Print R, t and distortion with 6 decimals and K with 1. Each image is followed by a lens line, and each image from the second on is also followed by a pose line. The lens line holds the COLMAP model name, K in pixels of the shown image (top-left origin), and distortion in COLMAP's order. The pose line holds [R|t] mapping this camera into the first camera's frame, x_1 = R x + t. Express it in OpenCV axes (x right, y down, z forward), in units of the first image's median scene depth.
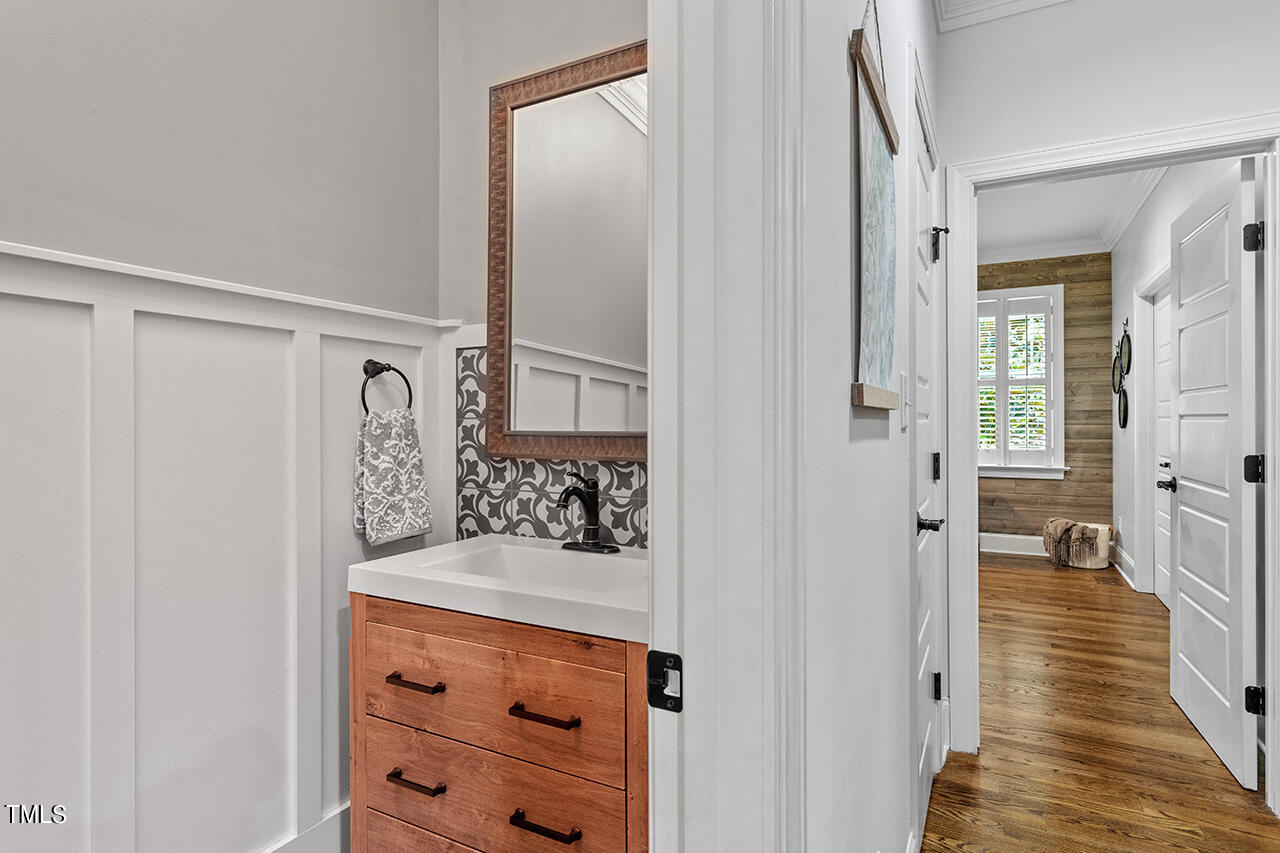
lens RADIAL K [[646.0, 0, 640.5], [0, 646.0, 426.8], [0, 0, 1]] dist [-0.008735, 0.006042]
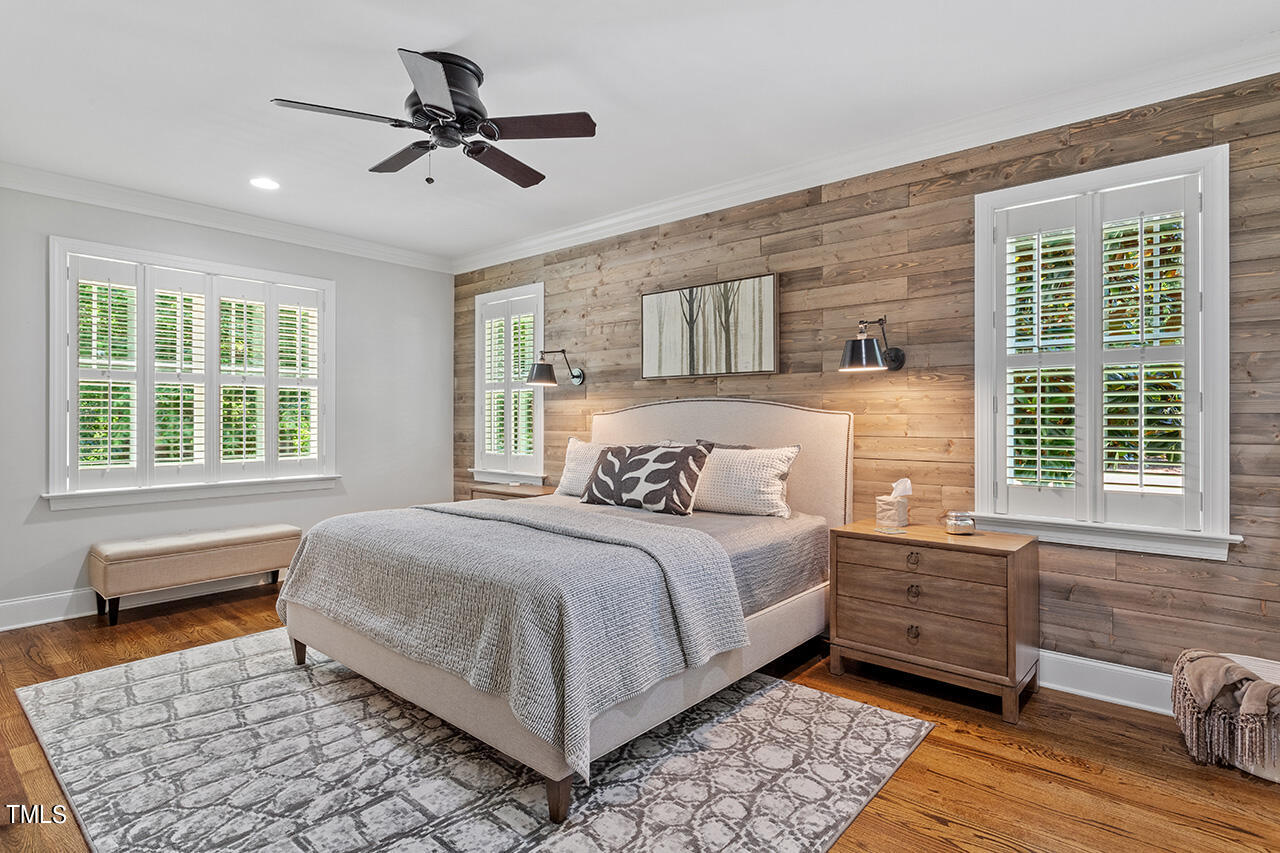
lens RADIAL K [[646.0, 0, 641.6], [0, 646.0, 422.0], [0, 0, 1]] dist [-0.008735, 0.006042]
pose [[0.980200, 0.002806, -0.197988, 0.331442], [-0.002937, 0.999996, -0.000367, -0.017675], [0.197986, 0.000941, 0.980204, 0.456137]]
